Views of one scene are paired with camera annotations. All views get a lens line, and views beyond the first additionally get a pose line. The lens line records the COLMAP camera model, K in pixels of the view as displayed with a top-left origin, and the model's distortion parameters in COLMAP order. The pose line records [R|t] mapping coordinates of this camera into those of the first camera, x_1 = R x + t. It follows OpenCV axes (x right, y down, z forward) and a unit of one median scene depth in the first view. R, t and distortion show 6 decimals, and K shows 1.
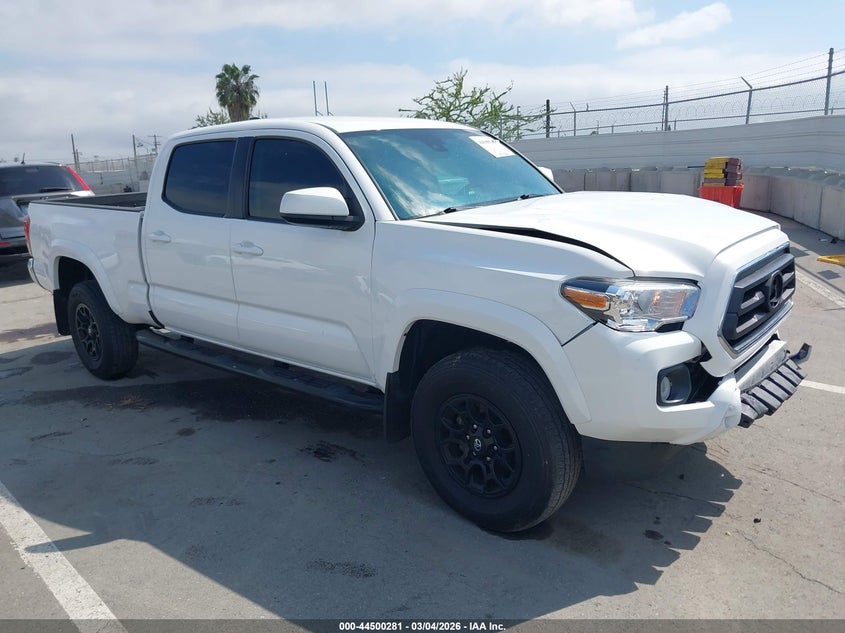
lens RADIAL K [[692.7, 0, 422.5], [0, 692.7, 316.5], [0, 0, 1]] dist [0.005754, 0.011343]
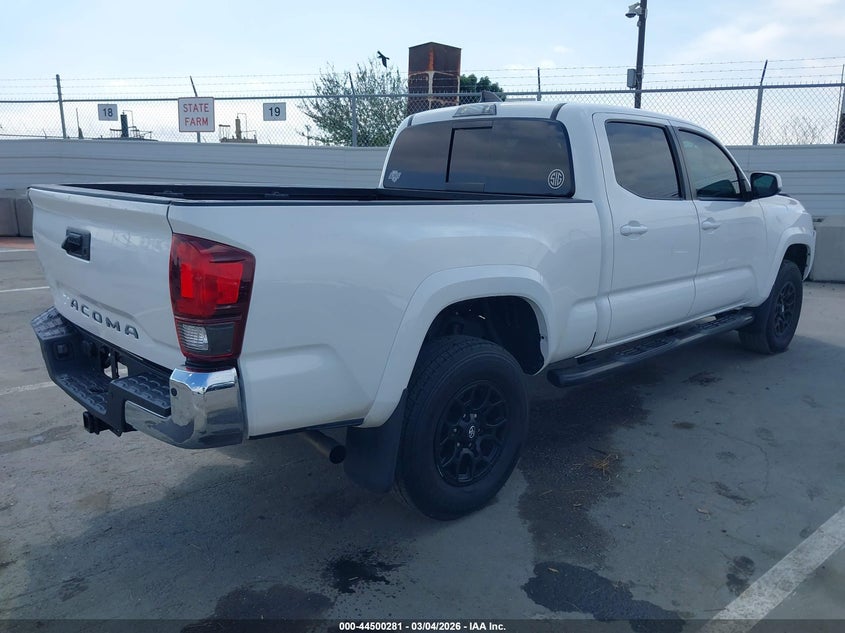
lens RADIAL K [[706.8, 0, 422.5], [0, 706.8, 316.5], [0, 0, 1]] dist [-0.000712, -0.001077]
pose [[0.058177, -0.166111, 0.984389, -1.208872], [0.225517, 0.962757, 0.149133, -0.188254], [-0.972501, 0.213320, 0.093472, 1.153814]]
